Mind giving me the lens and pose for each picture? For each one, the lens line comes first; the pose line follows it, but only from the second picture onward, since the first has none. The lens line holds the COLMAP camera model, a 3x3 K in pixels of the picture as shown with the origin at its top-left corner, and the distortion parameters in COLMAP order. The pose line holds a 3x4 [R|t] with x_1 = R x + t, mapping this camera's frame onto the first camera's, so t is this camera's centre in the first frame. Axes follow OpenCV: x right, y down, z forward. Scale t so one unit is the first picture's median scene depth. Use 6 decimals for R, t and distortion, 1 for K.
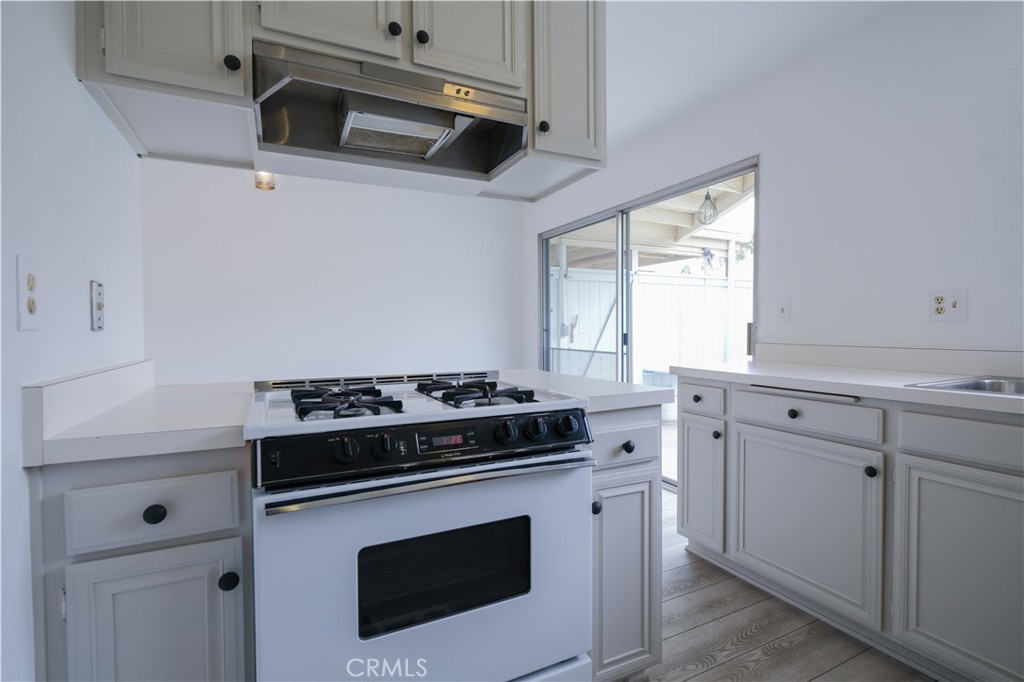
lens RADIAL K [[488.8, 0, 511.6], [0, 488.8, 339.9], [0, 0, 1]] dist [-0.000745, 0.000597]
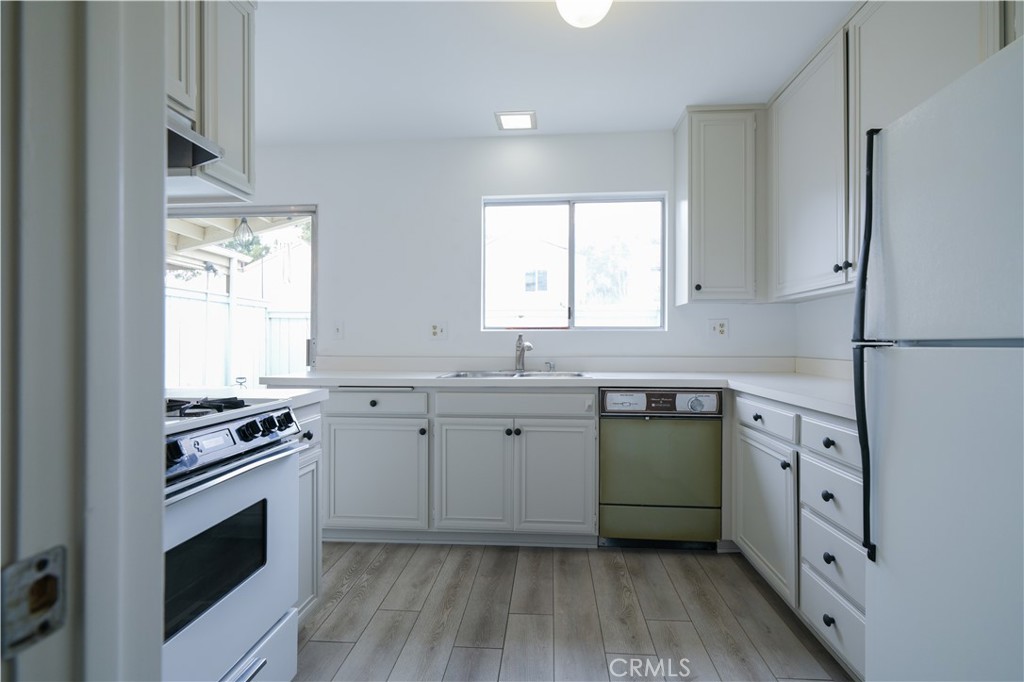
lens RADIAL K [[476.7, 0, 521.0], [0, 476.7, 339.5], [0, 0, 1]] dist [0.005444, 0.000238]
pose [[0.508062, 0.013579, 0.861214, -0.416322], [0.016977, 0.999524, -0.025774, 0.007773], [-0.861153, 0.027716, 0.507589, -0.087112]]
